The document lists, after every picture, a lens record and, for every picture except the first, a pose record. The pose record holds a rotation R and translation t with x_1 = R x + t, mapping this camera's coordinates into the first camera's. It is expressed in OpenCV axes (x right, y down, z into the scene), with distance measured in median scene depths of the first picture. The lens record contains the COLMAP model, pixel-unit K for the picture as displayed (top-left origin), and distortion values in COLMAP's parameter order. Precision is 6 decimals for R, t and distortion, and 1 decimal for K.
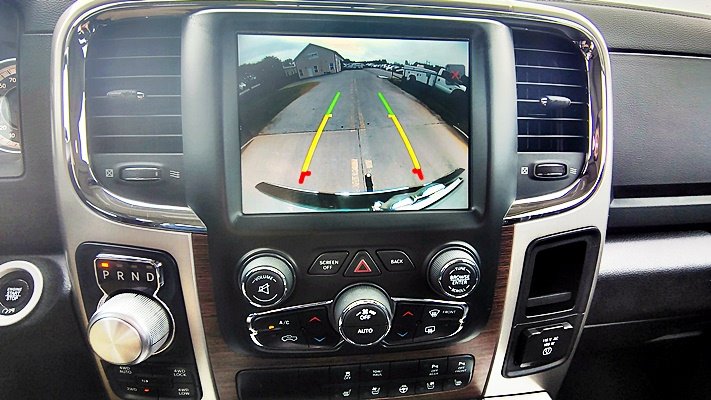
lens RADIAL K [[359.7, 0, 354.1], [0, 359.7, 200.2], [0, 0, 1]] dist [-0.024212, -0.004211]
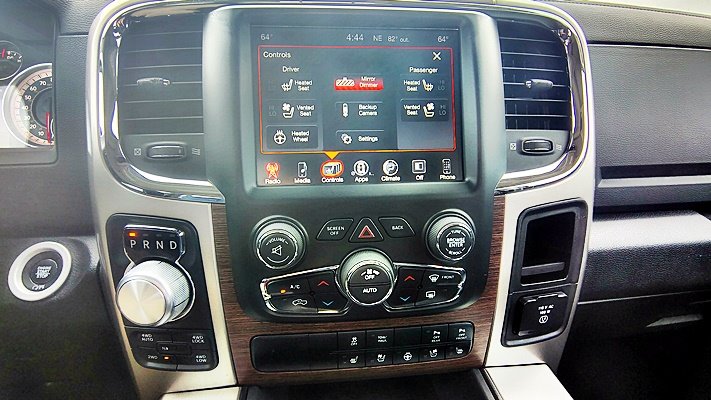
lens RADIAL K [[359.7, 0, 352.2], [0, 359.7, 202.4], [0, 0, 1]] dist [-0.024212, -0.004211]
pose [[0.999728, -0.018787, -0.013843, -0.002520], [0.018048, 0.998499, -0.051708, 0.137407], [0.014793, 0.051444, 0.998566, -0.089404]]
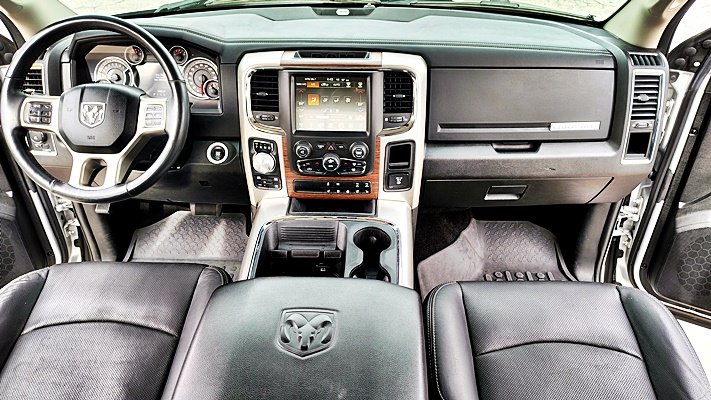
lens RADIAL K [[489.3, 0, 356.1], [0, 489.3, 200.6], [0, 0, 1]] dist [0.022317, -0.025260]
pose [[0.989933, 0.059940, -0.128220, 0.801086], [-0.031547, 0.976552, 0.212955, -0.290113], [0.137978, -0.206767, 0.968612, -3.212433]]
